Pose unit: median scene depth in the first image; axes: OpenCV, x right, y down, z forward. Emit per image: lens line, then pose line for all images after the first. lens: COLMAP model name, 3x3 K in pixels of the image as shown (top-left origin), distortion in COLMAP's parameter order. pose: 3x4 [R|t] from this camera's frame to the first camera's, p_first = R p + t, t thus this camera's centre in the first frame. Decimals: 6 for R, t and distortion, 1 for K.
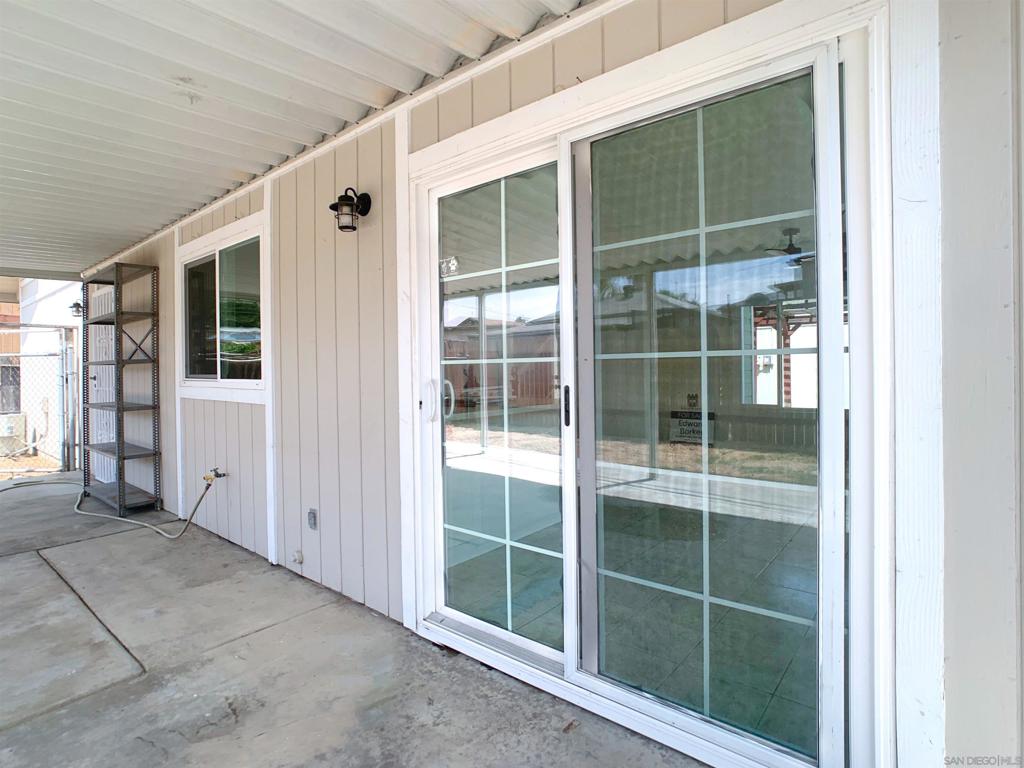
lens RADIAL K [[534.3, 0, 511.6], [0, 534.3, 380.1], [0, 0, 1]] dist [-0.037763, 0.015280]
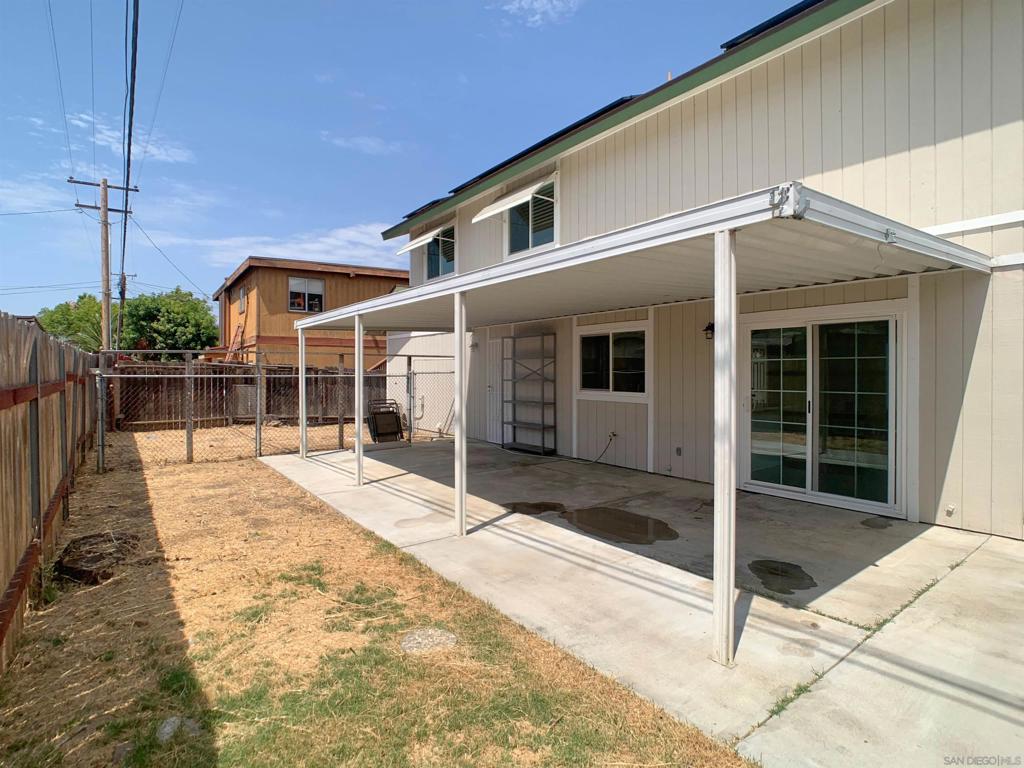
lens RADIAL K [[534.3, 0, 514.2], [0, 534.3, 378.1], [0, 0, 1]] dist [-0.037763, 0.015280]
pose [[0.974372, 0.008794, -0.224772, -0.401027], [-0.008965, 0.999960, 0.000261, -0.048024], [0.224765, 0.001761, 0.974411, -1.096628]]
